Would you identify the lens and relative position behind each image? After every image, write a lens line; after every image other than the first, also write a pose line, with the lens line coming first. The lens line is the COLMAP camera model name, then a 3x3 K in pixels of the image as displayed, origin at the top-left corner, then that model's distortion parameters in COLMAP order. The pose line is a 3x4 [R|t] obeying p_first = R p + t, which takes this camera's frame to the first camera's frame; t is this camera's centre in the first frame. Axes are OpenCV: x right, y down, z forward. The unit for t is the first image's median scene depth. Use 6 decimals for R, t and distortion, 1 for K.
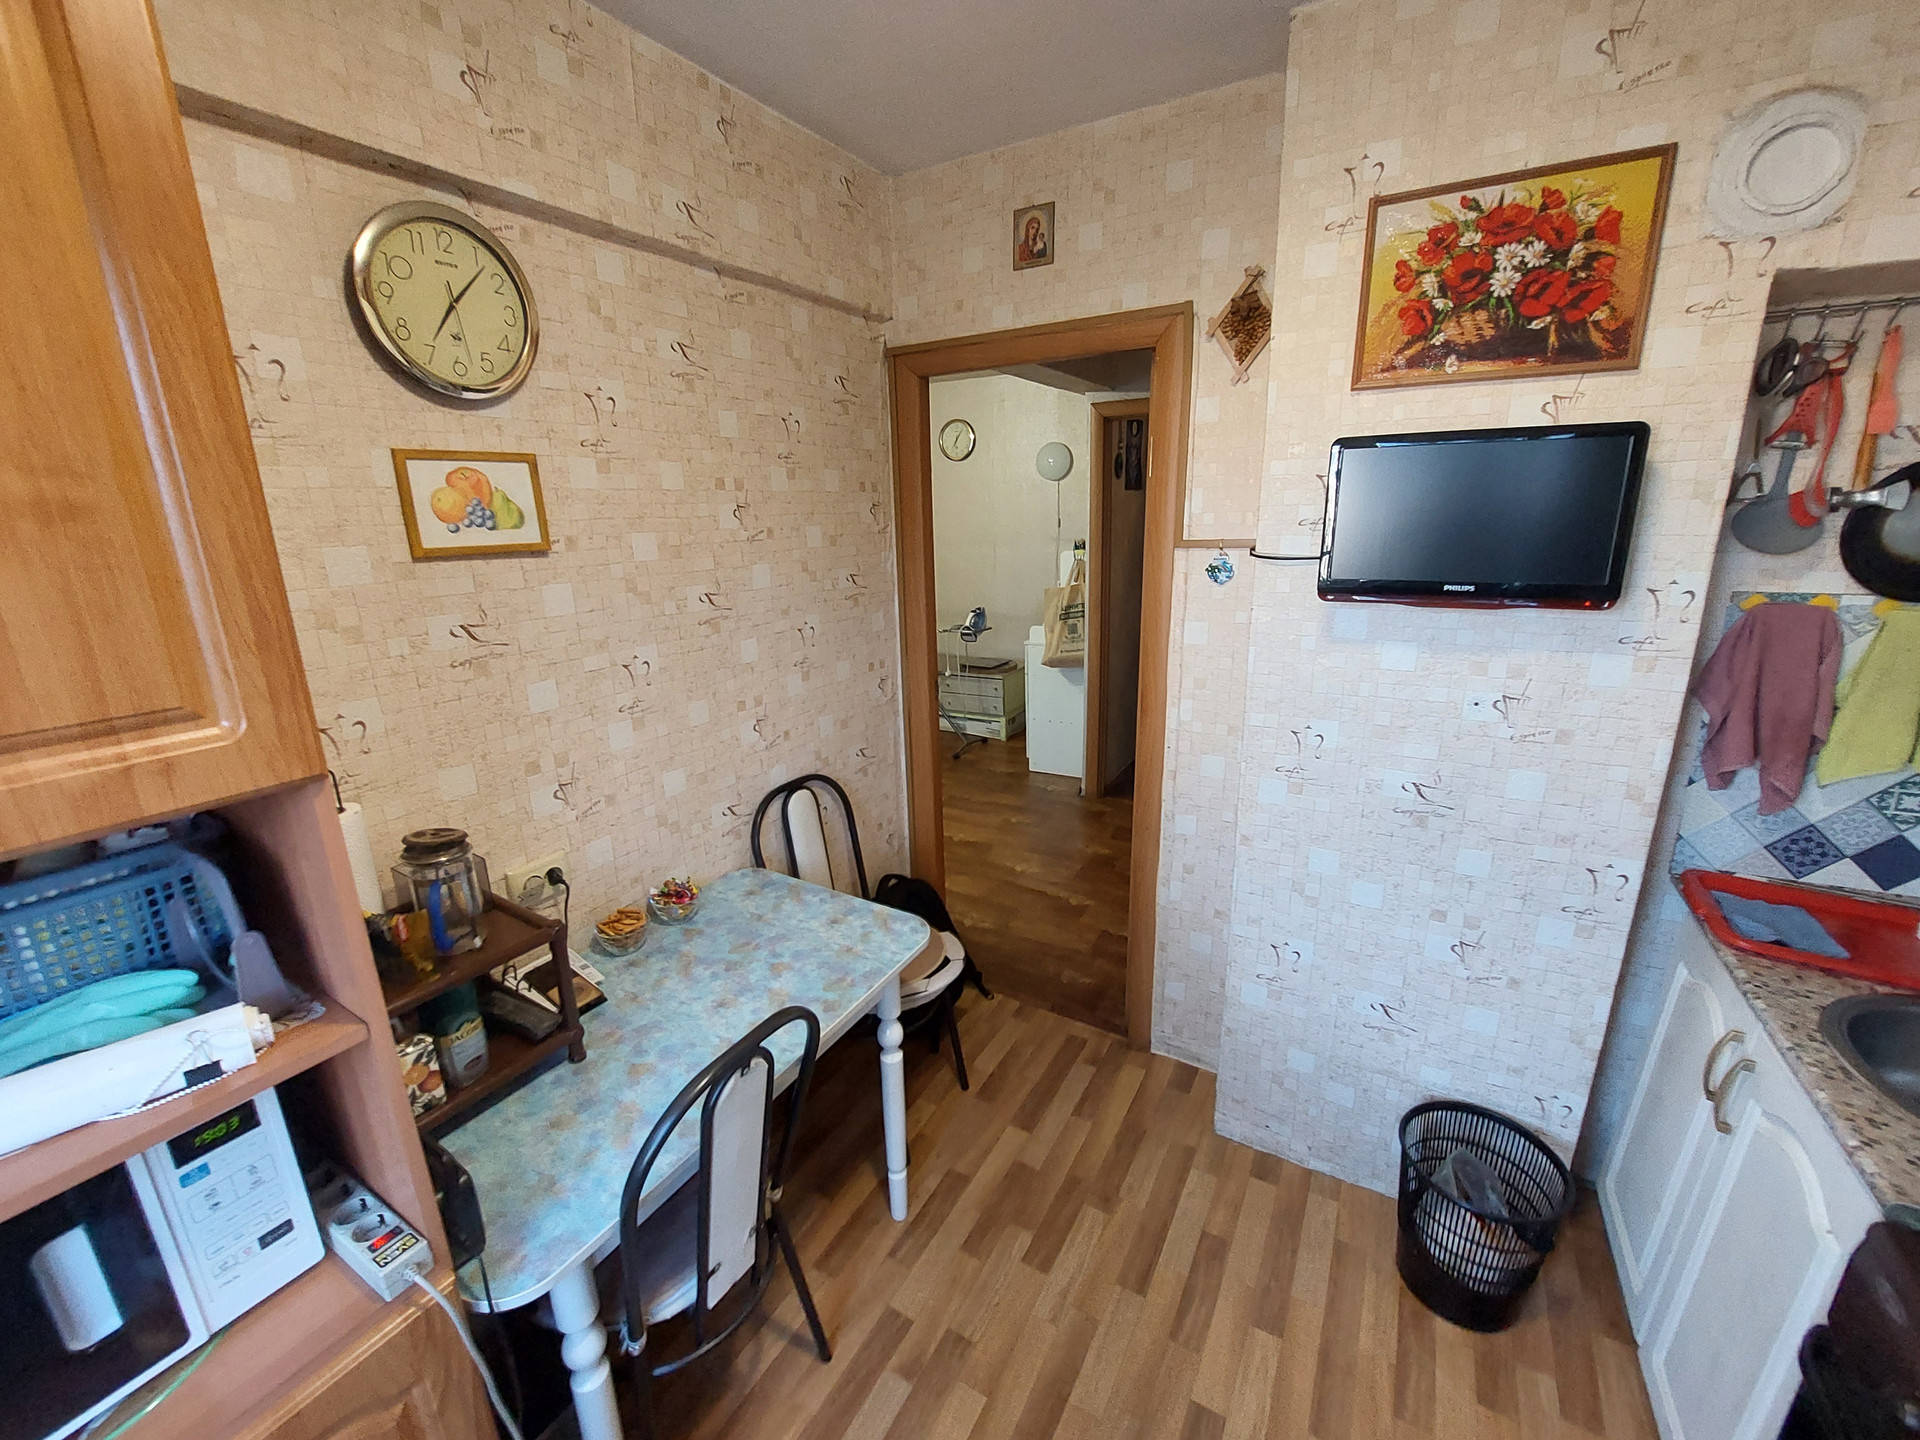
lens RADIAL K [[762.4, 0, 945.0], [0, 762.4, 718.9], [0, 0, 1]] dist [-0.017562, -0.000201]
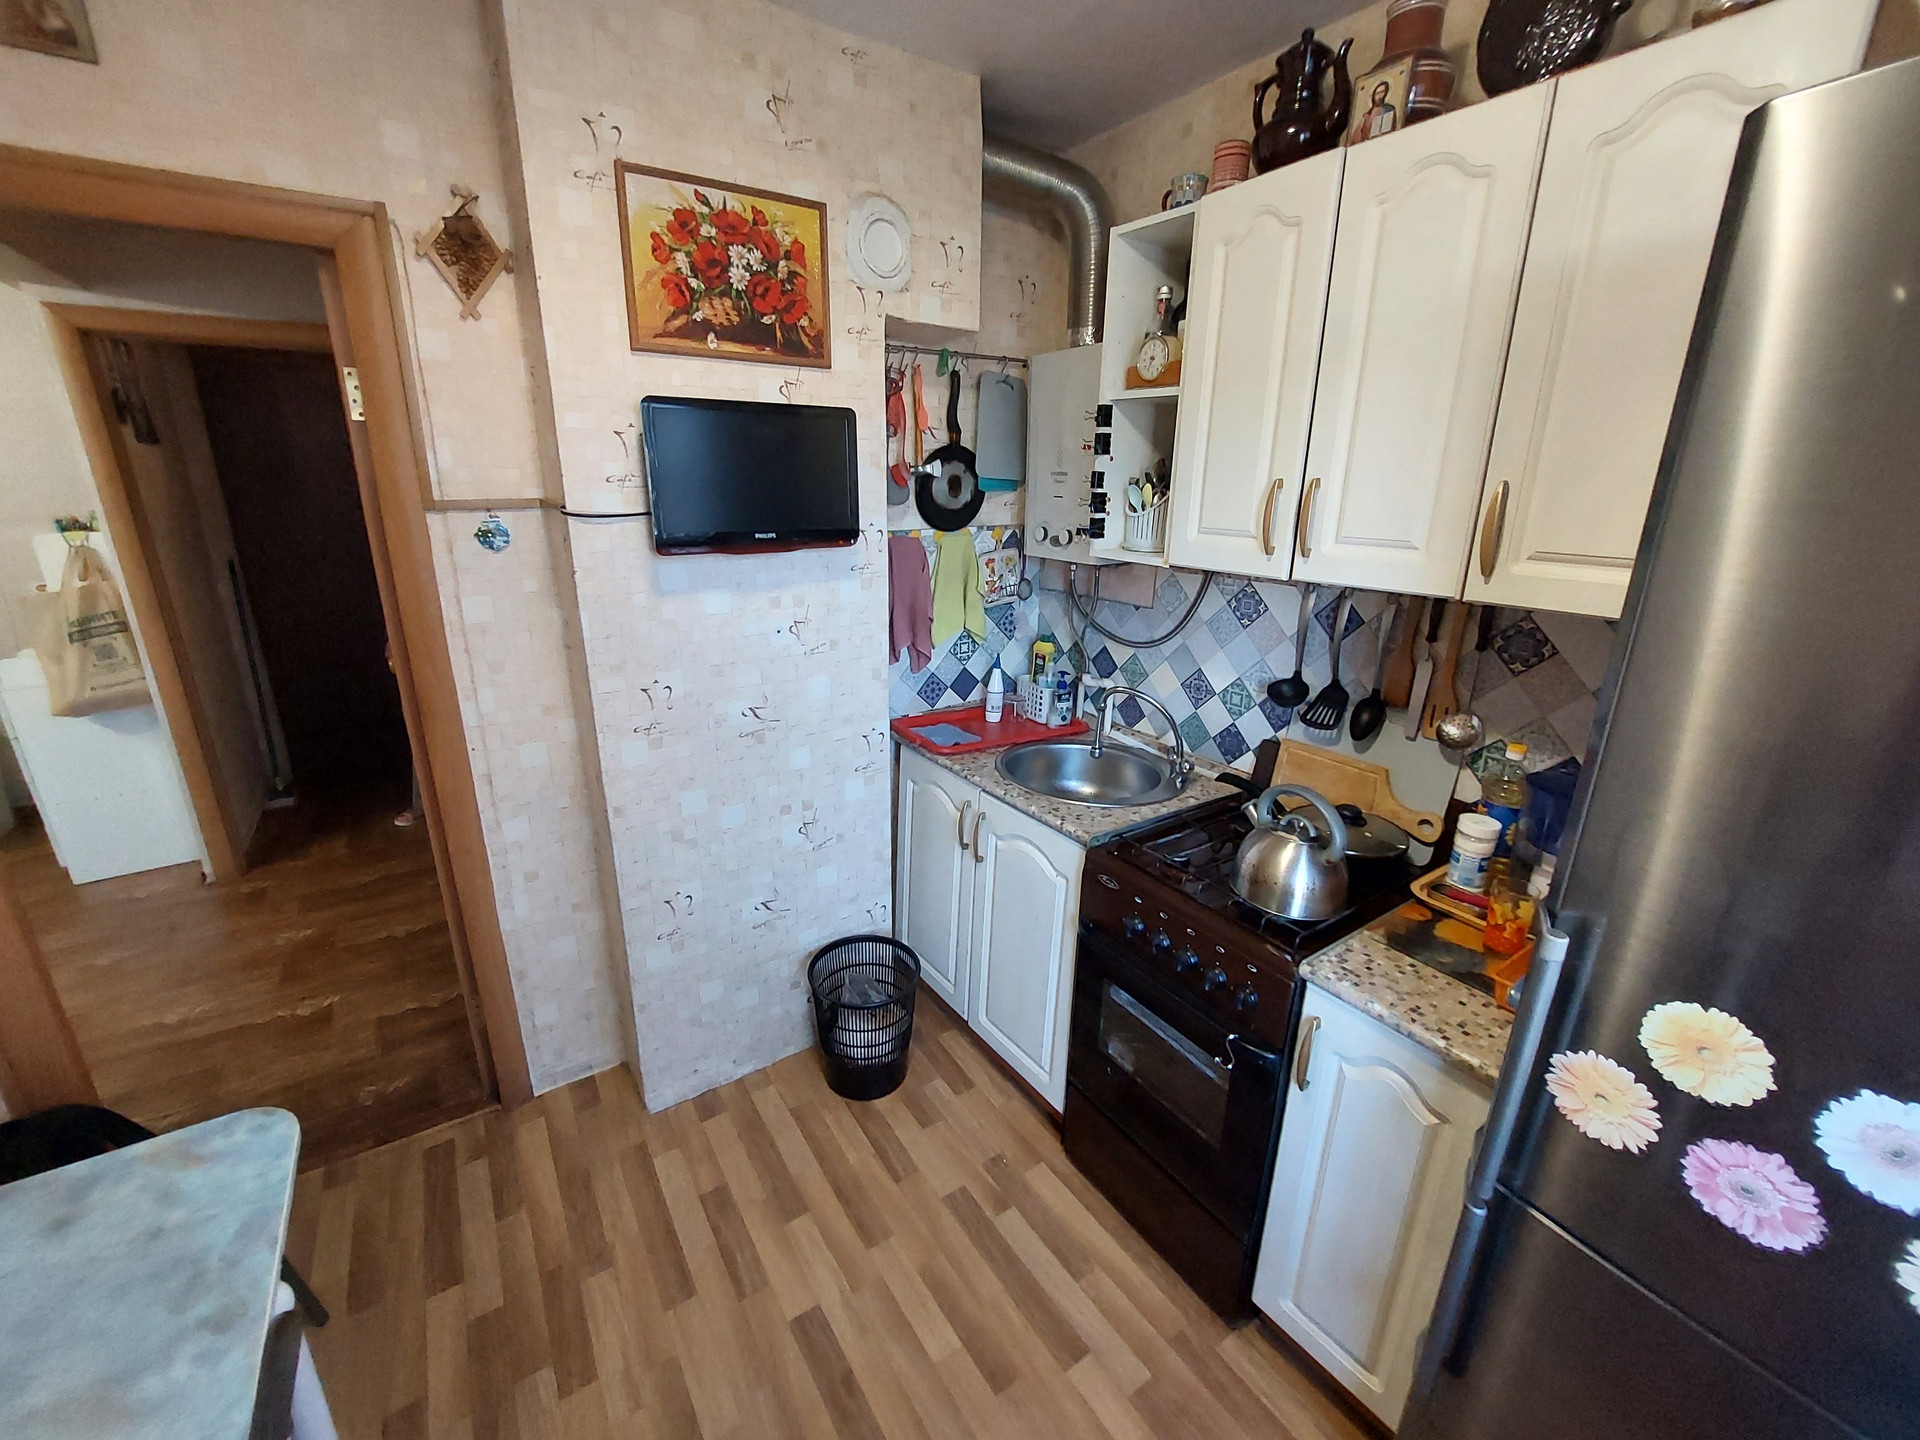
lens RADIAL K [[762.4, 0, 947.6], [0, 762.4, 711.1], [0, 0, 1]] dist [-0.017562, -0.000201]
pose [[0.426537, -0.235662, 0.873229, -0.306635], [0.219135, 0.963621, 0.153018, -0.026016], [-0.877523, 0.126088, 0.462662, 0.220361]]
